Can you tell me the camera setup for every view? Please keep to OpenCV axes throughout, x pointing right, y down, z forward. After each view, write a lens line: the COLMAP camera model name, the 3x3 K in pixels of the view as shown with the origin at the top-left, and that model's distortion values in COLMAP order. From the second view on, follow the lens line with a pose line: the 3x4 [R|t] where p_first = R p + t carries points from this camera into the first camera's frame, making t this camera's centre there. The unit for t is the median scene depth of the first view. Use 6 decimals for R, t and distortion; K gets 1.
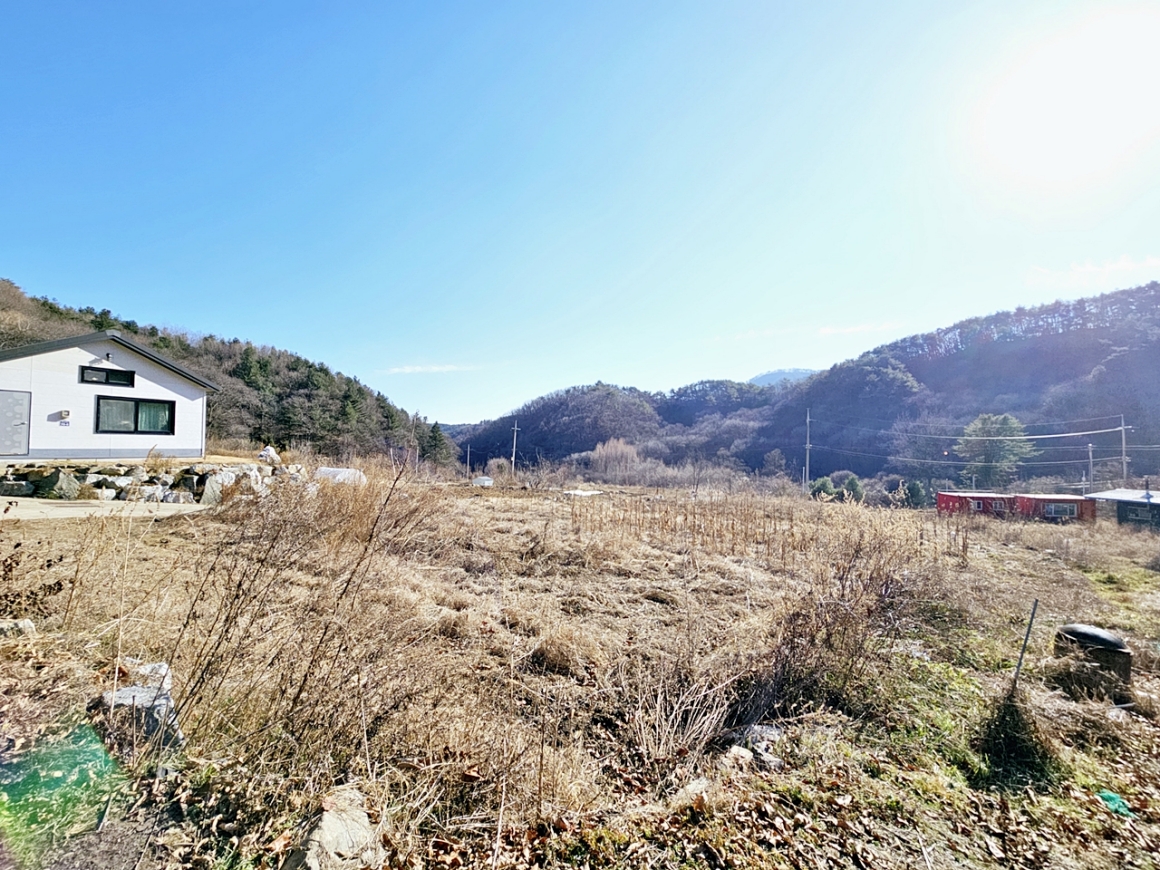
lens RADIAL K [[473.7, 0, 579.8], [0, 473.7, 434.8], [0, 0, 1]] dist [-0.002104, 0.001460]
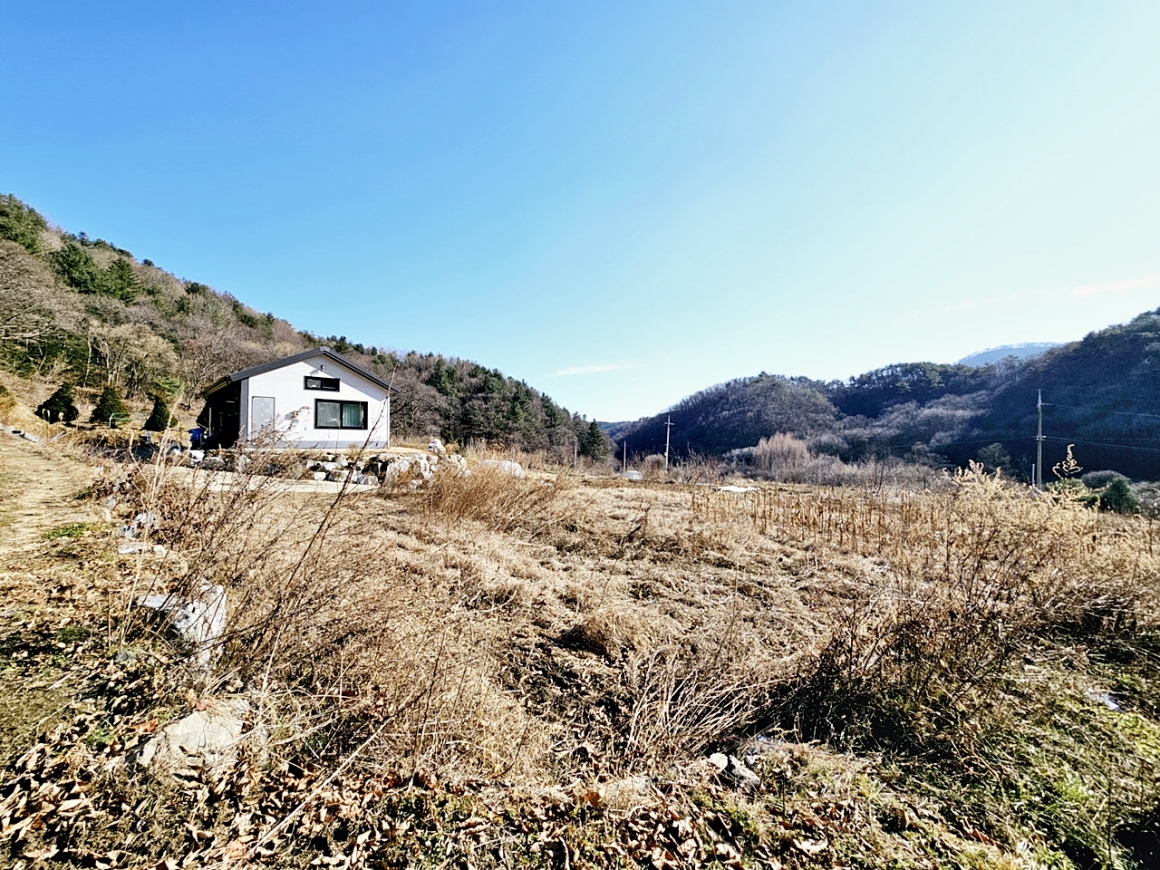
lens RADIAL K [[473.1, 0, 580.0], [0, 473.1, 435.0], [0, 0, 1]] dist [-0.000028, -0.000039]
pose [[0.945017, -0.012787, -0.326771, 0.007540], [0.015168, 0.999874, 0.004738, 0.002065], [0.326670, -0.009434, 0.945092, 0.003185]]
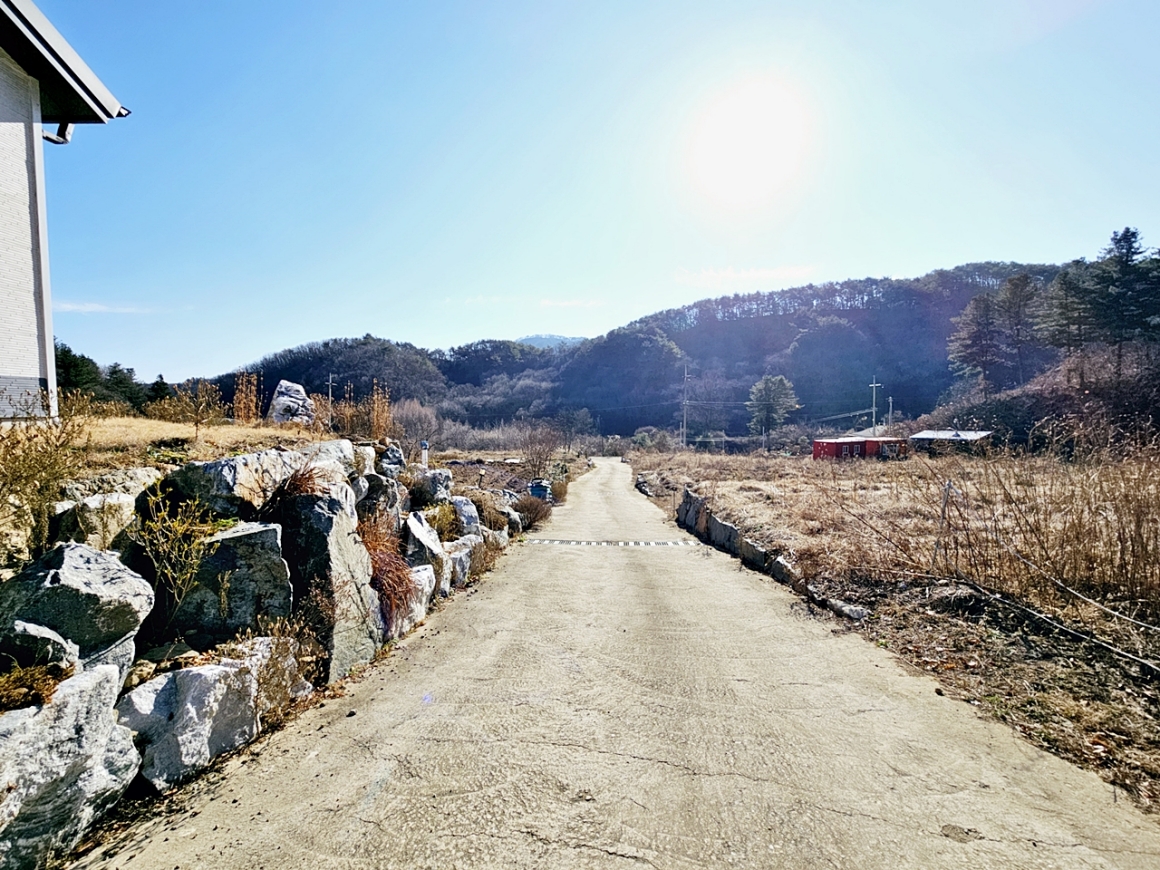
lens RADIAL K [[473.7, 0, 579.8], [0, 473.7, 434.8], [0, 0, 1]] dist [-0.002104, 0.001460]
pose [[0.878906, -0.042074, 0.475136, -0.091013], [0.004021, 0.996720, 0.080822, 0.005029], [-0.476978, -0.069125, 0.876193, 0.092751]]
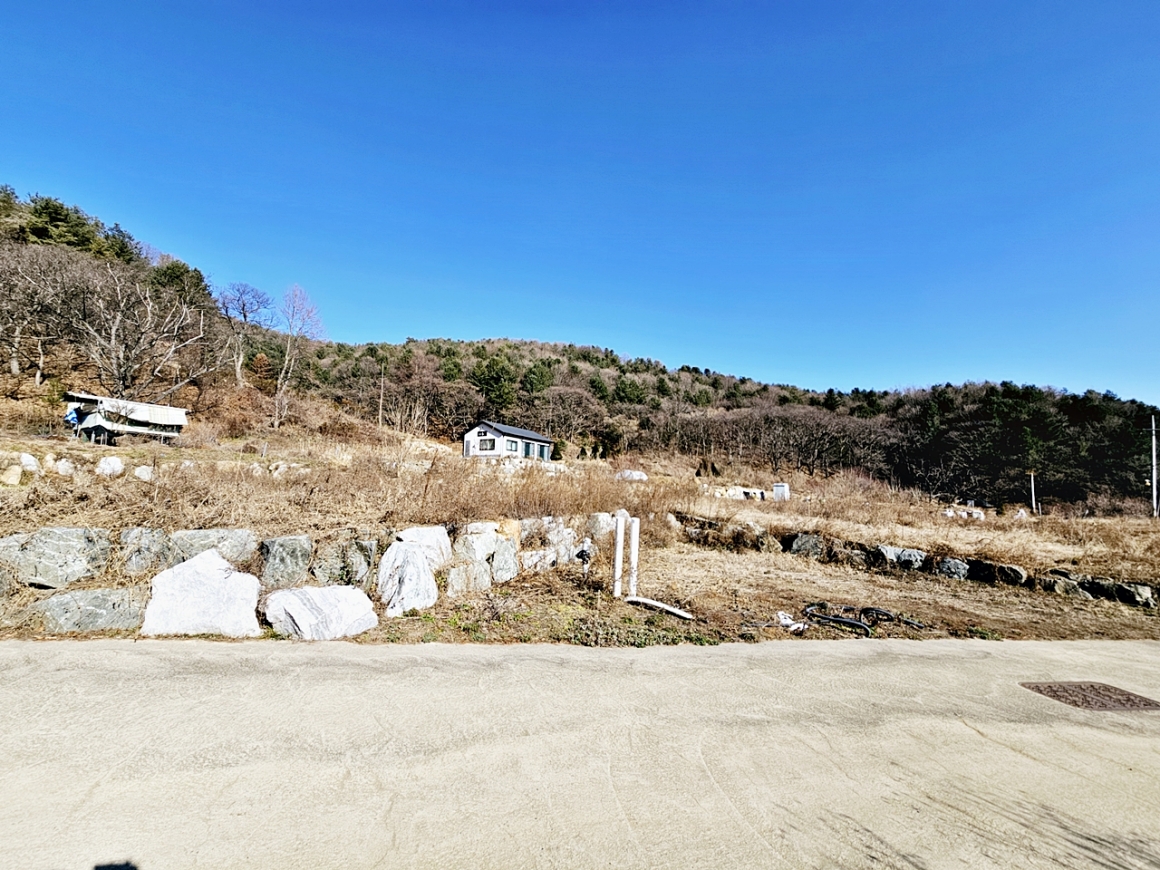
lens RADIAL K [[471.1, 0, 579.3], [0, 471.1, 434.6], [0, 0, 1]] dist [-0.002175, -0.000642]
pose [[-0.029411, -0.140574, -0.989633, 0.267583], [0.006551, 0.990013, -0.140823, 0.041676], [0.999546, -0.010625, -0.028196, 0.204774]]
